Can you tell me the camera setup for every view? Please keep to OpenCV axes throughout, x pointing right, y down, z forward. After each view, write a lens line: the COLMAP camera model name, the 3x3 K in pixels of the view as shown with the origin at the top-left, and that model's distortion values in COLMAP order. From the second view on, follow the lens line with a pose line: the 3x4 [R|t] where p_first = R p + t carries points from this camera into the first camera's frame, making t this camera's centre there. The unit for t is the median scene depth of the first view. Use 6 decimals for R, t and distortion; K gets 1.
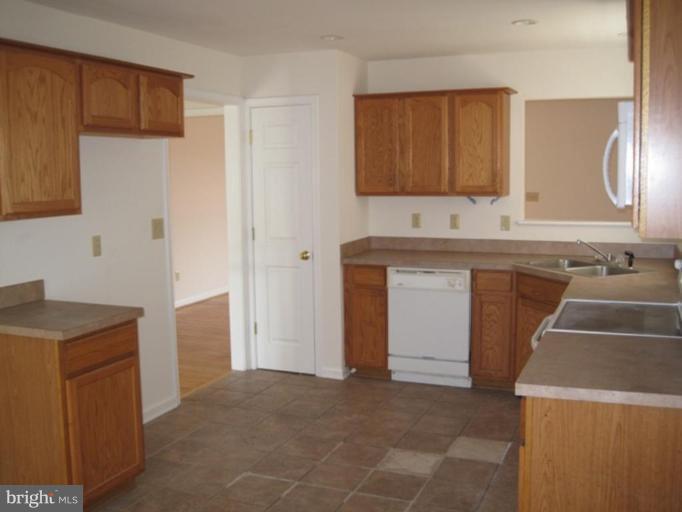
lens RADIAL K [[726.2, 0, 342.6], [0, 726.2, 256.8], [0, 0, 1]] dist [-0.134710, 0.000000]
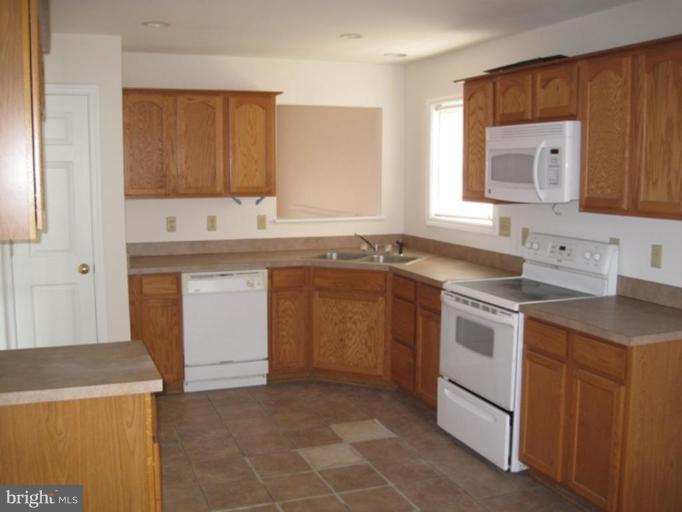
lens RADIAL K [[726.2, 0, 341.9], [0, 726.2, 256.1], [0, 0, 1]] dist [-0.134710, 0.000000]
pose [[0.724321, -0.069623, 0.685939, -0.436818], [0.070972, 0.997132, 0.026266, -0.018557], [-0.685801, 0.029657, 0.727185, 0.176343]]
